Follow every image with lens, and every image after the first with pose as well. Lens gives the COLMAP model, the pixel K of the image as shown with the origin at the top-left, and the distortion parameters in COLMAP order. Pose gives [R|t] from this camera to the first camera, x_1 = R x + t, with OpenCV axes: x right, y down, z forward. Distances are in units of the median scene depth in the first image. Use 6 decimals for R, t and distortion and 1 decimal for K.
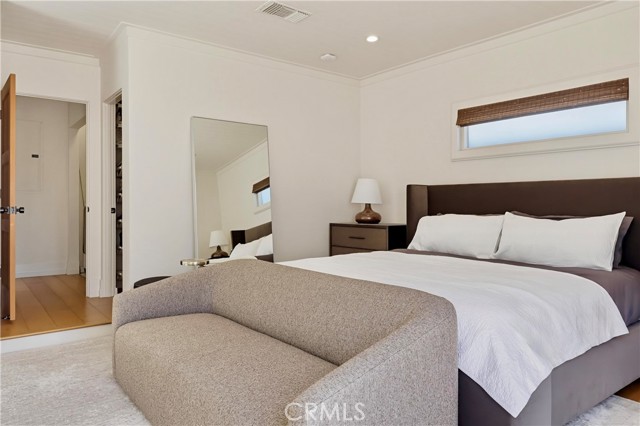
lens RADIAL K [[450.2, 0, 320.0], [0, 450.2, 213.0], [0, 0, 1]] dist [-0.000806, -0.000149]
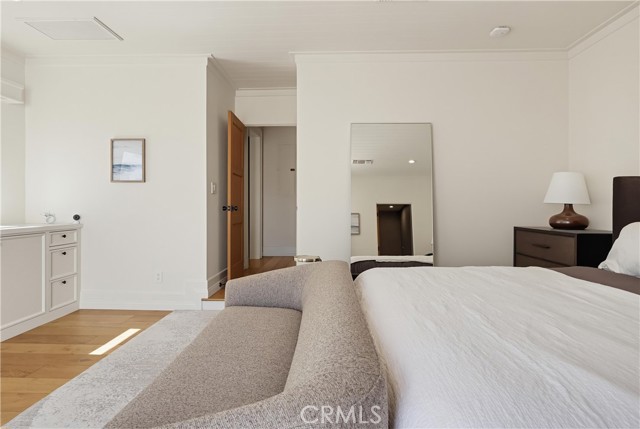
lens RADIAL K [[363.1, 0, 320.1], [0, 363.1, 210.9], [0, 0, 1]] dist [0.002137, 0.000327]
pose [[0.760406, 0.012140, -0.649334, 0.191835], [-0.014461, 0.999894, 0.001760, -0.003197], [0.649287, 0.008052, 0.760501, 0.238145]]
